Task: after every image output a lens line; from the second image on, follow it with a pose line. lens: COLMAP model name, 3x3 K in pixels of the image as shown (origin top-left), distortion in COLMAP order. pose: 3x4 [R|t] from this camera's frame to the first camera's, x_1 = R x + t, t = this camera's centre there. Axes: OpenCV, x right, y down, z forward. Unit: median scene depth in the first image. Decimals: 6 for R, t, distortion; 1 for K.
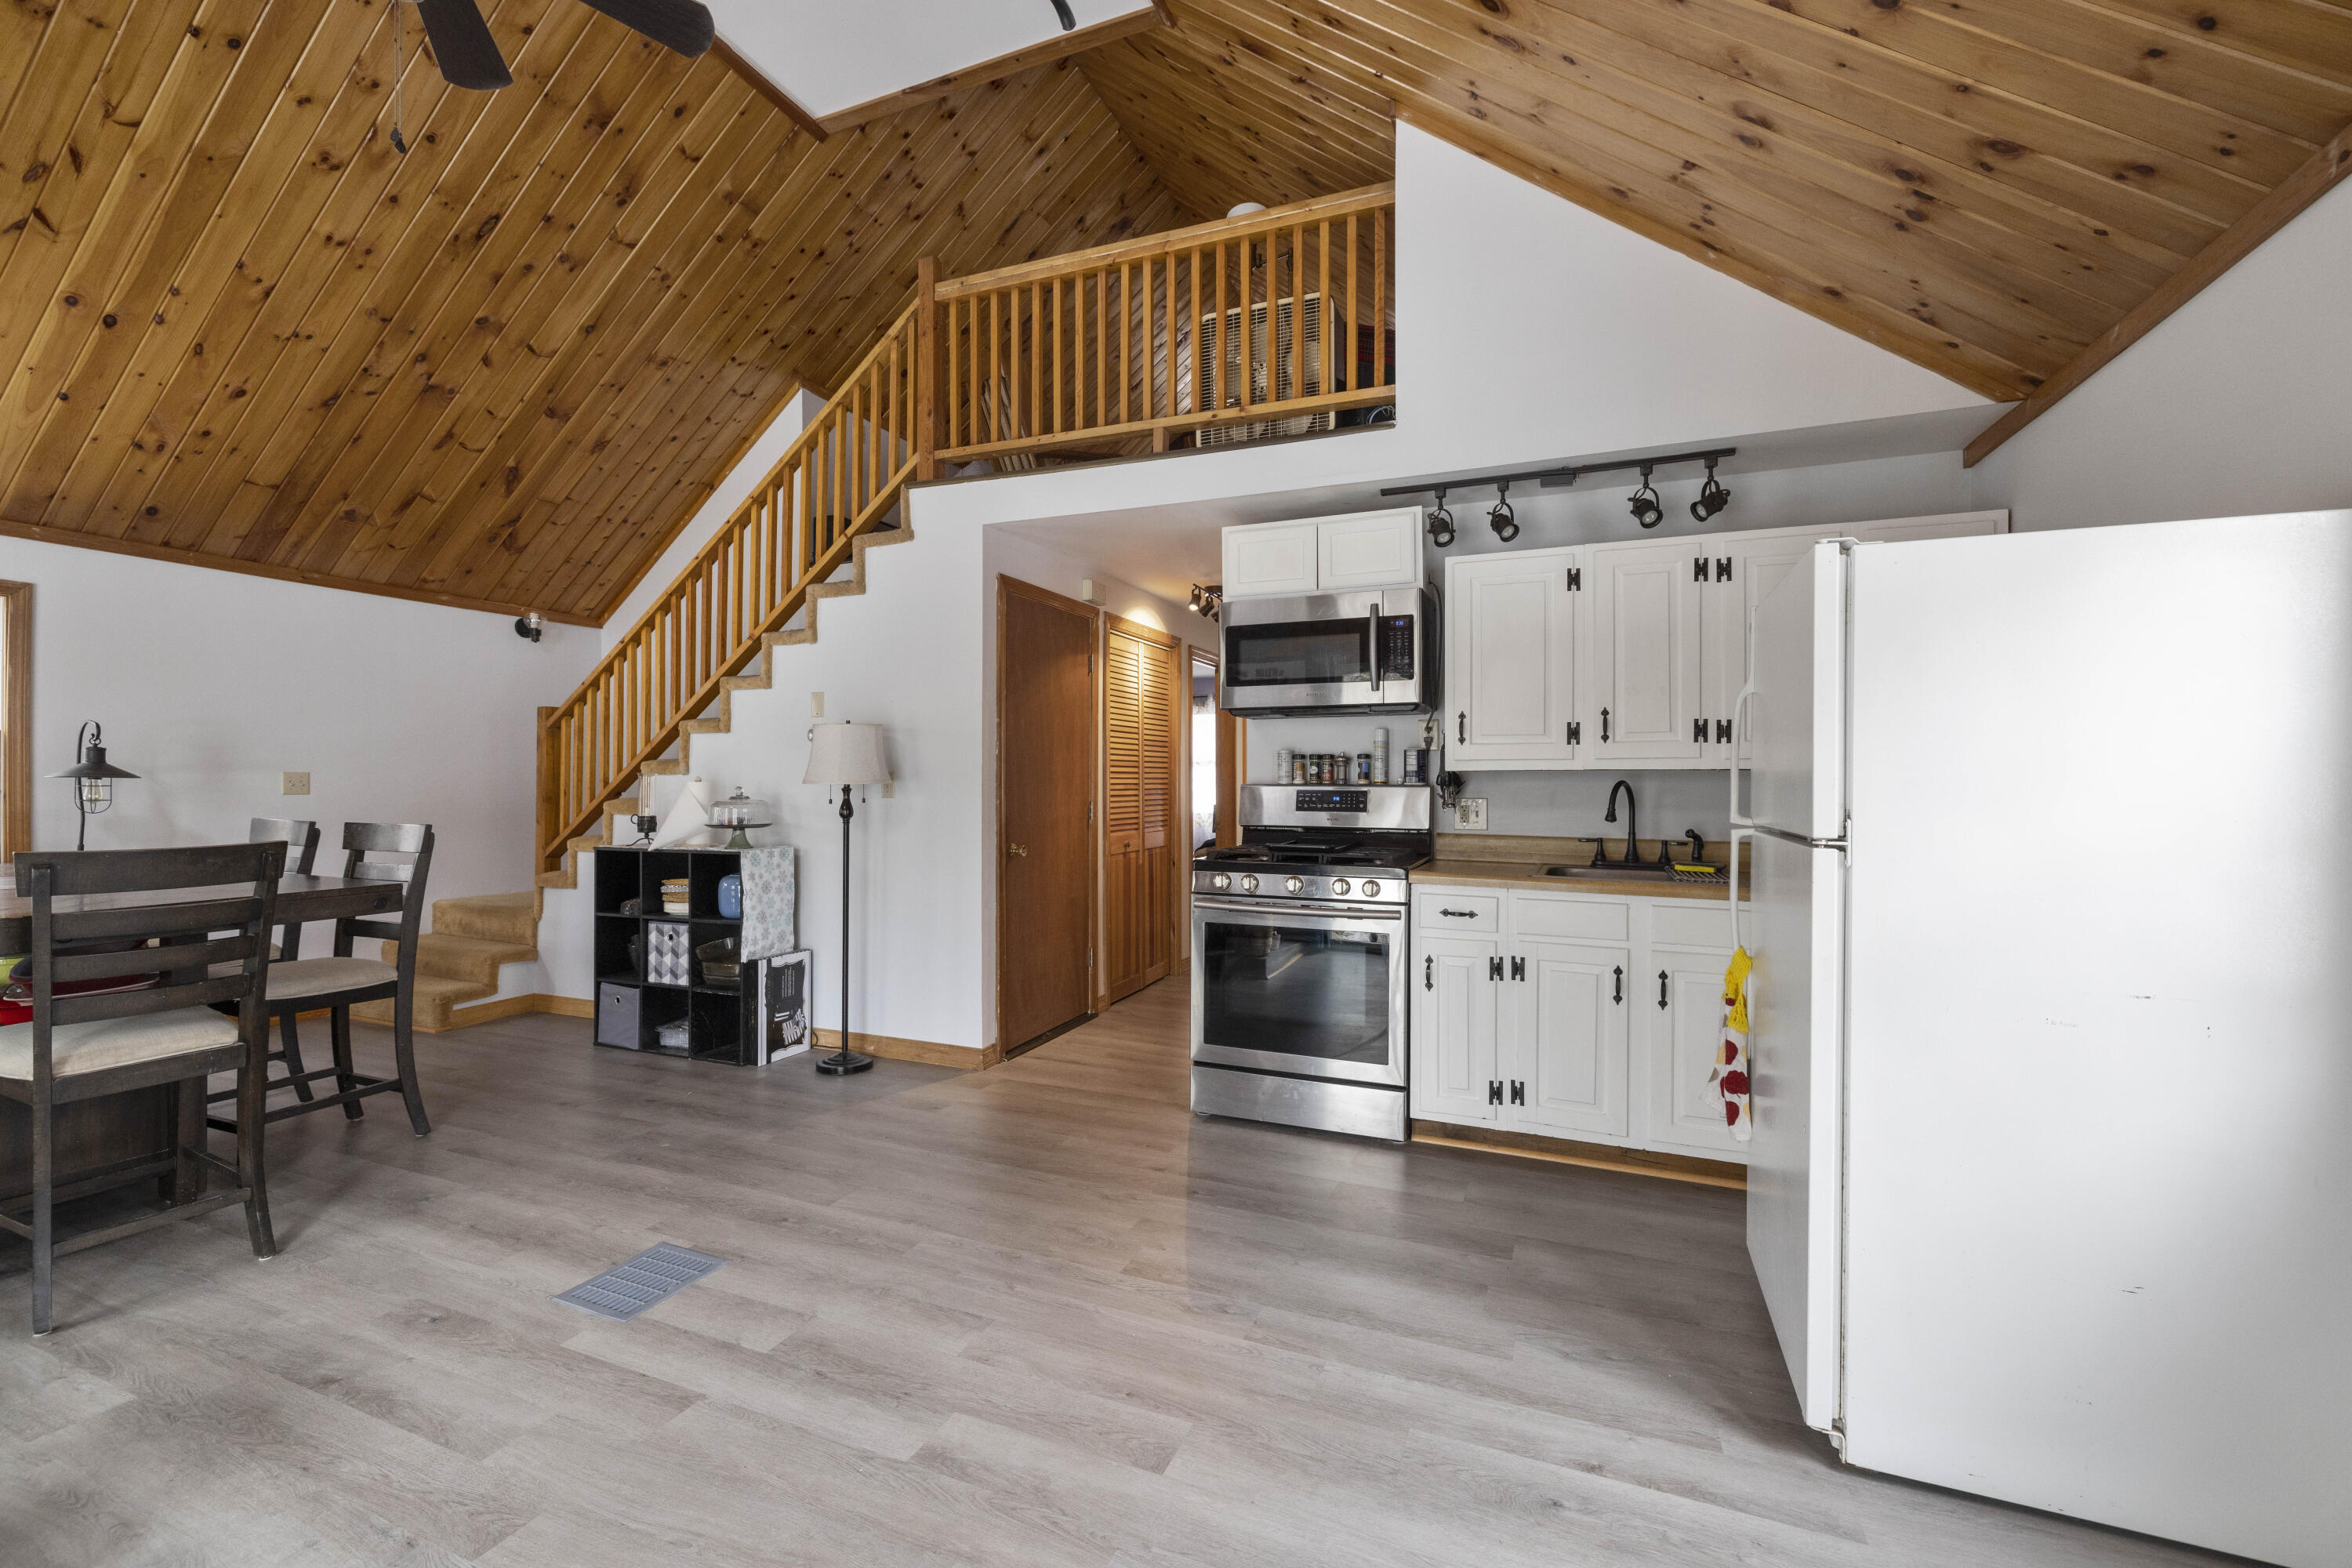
lens RADIAL K [[984.4, 0, 1165.4], [0, 984.4, 779.7], [0, 0, 1]] dist [-0.000159, -0.000258]
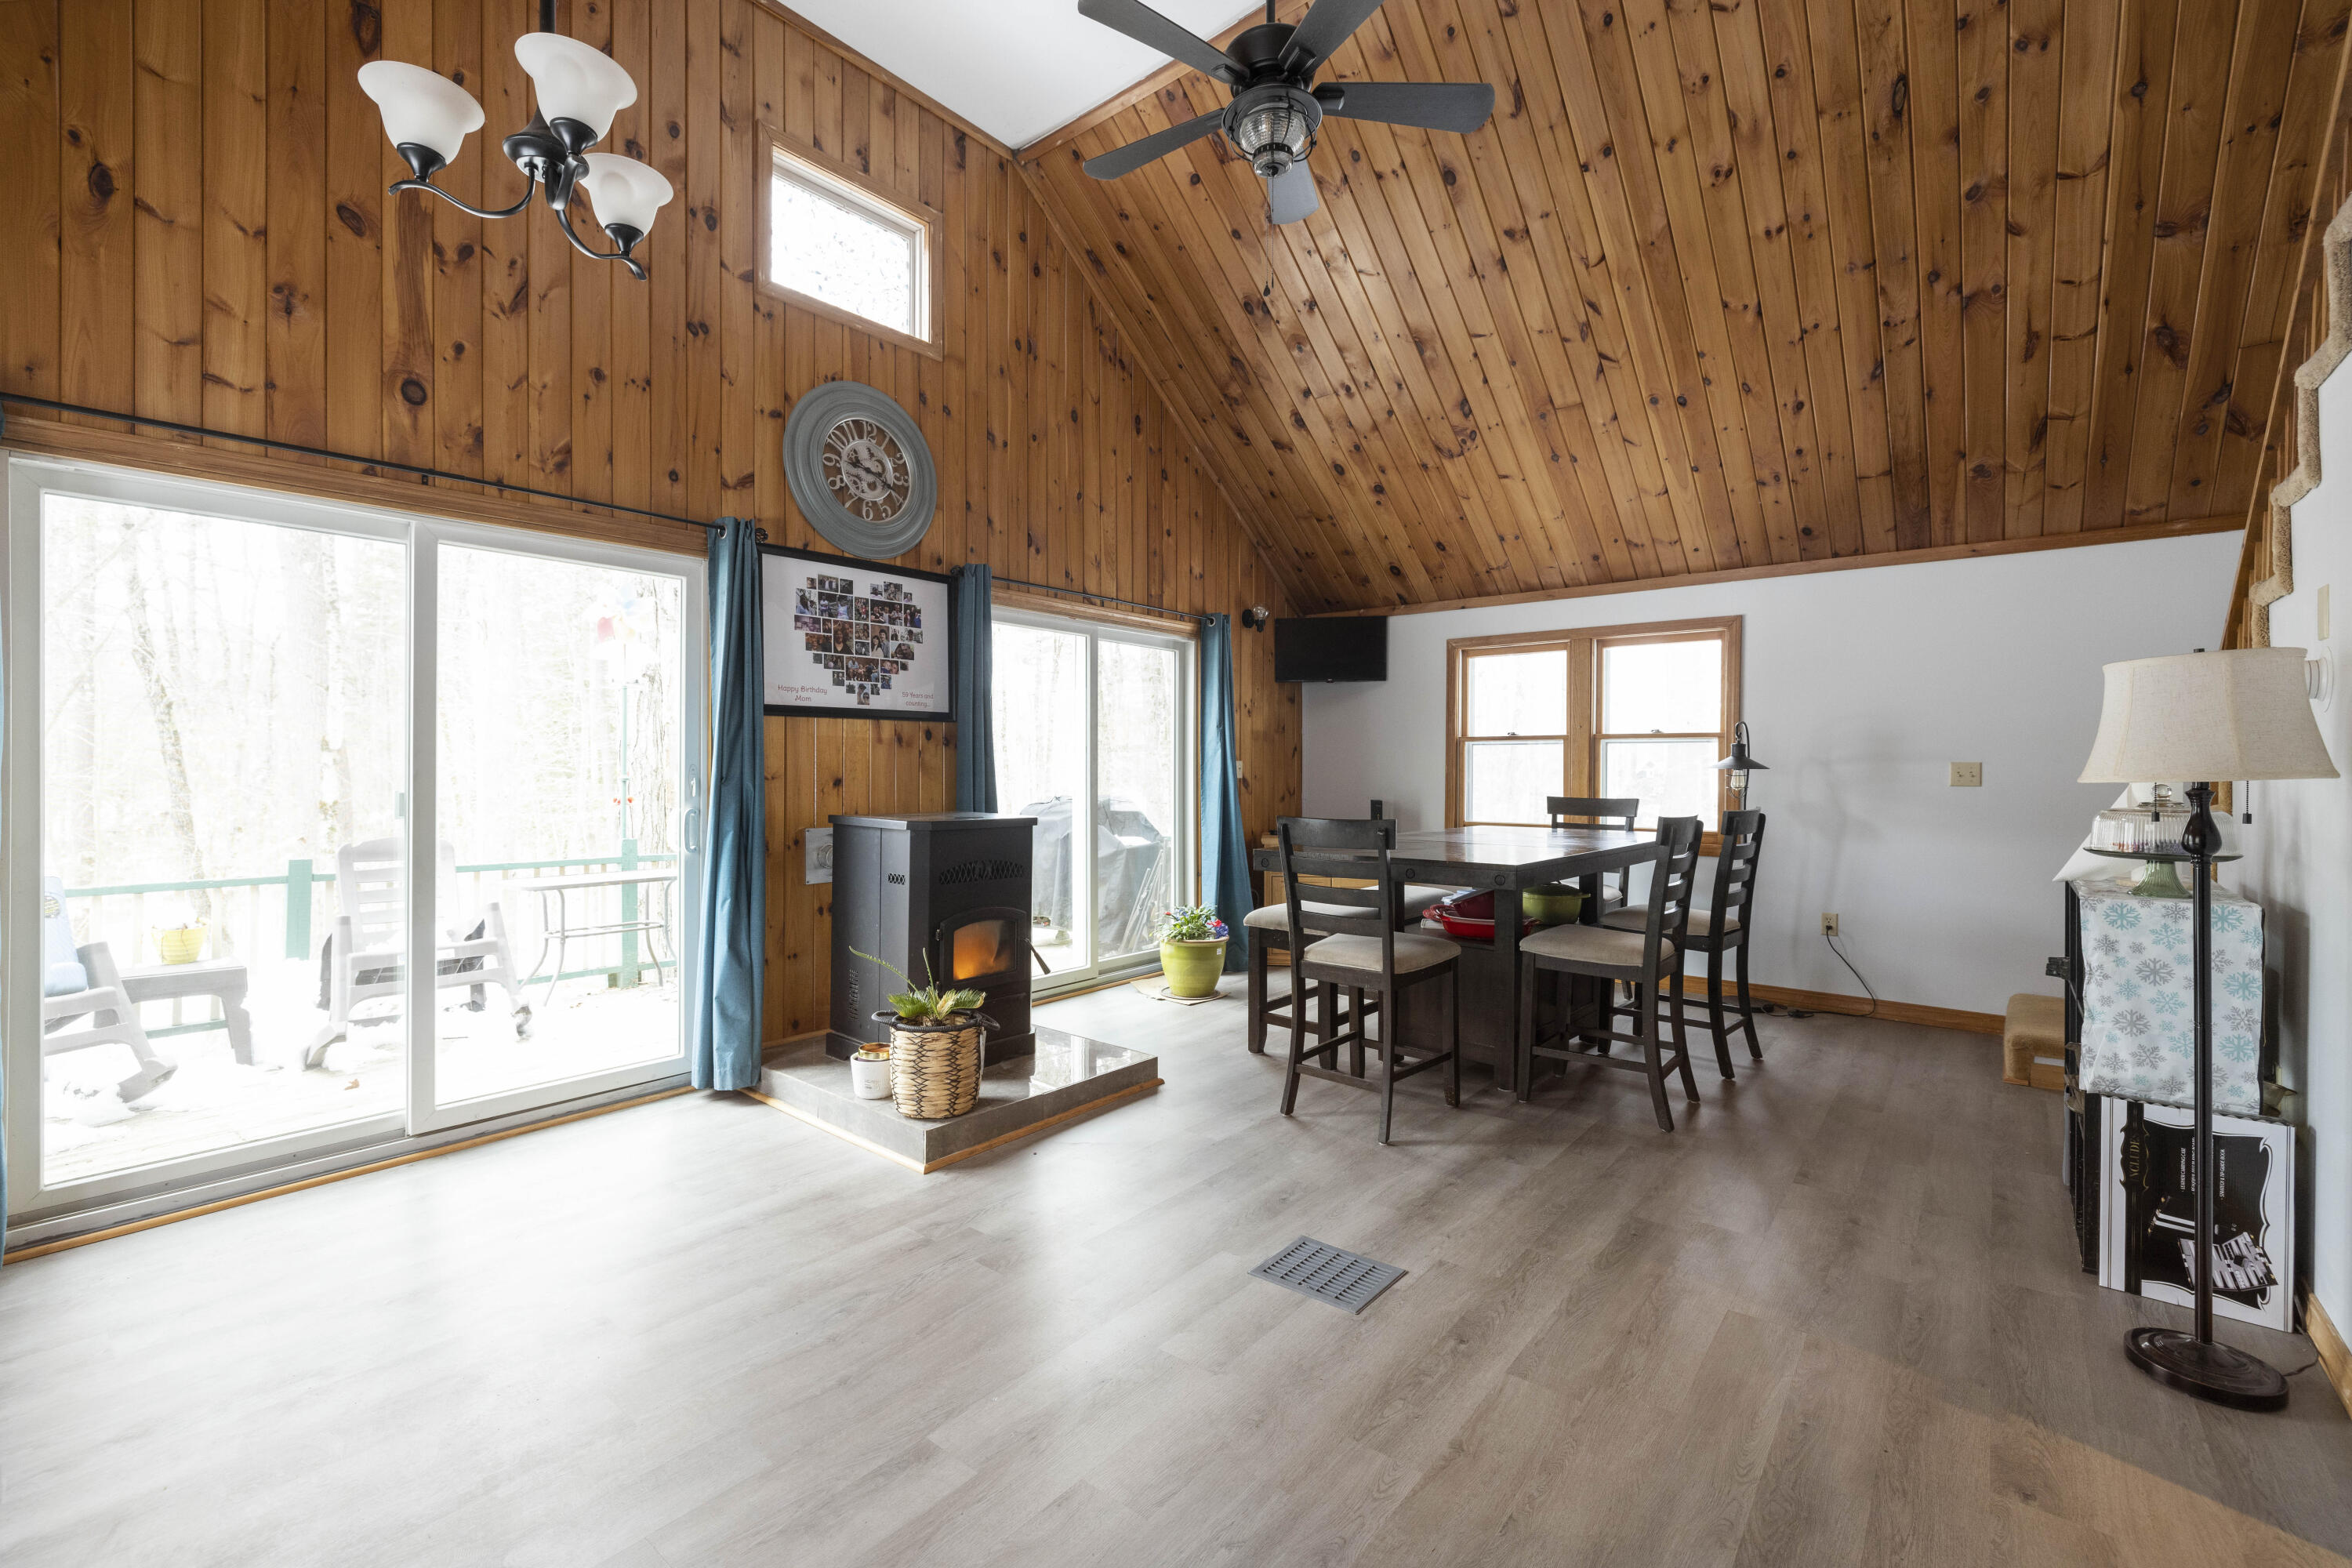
lens RADIAL K [[984.4, 0, 1159.8], [0, 984.4, 770.4], [0, 0, 1]] dist [-0.000159, -0.000258]
pose [[-0.289471, 0.001875, -0.957185, 0.298681], [0.000395, 0.999998, 0.001839, -0.002415], [0.957187, 0.000155, -0.289471, 0.705294]]
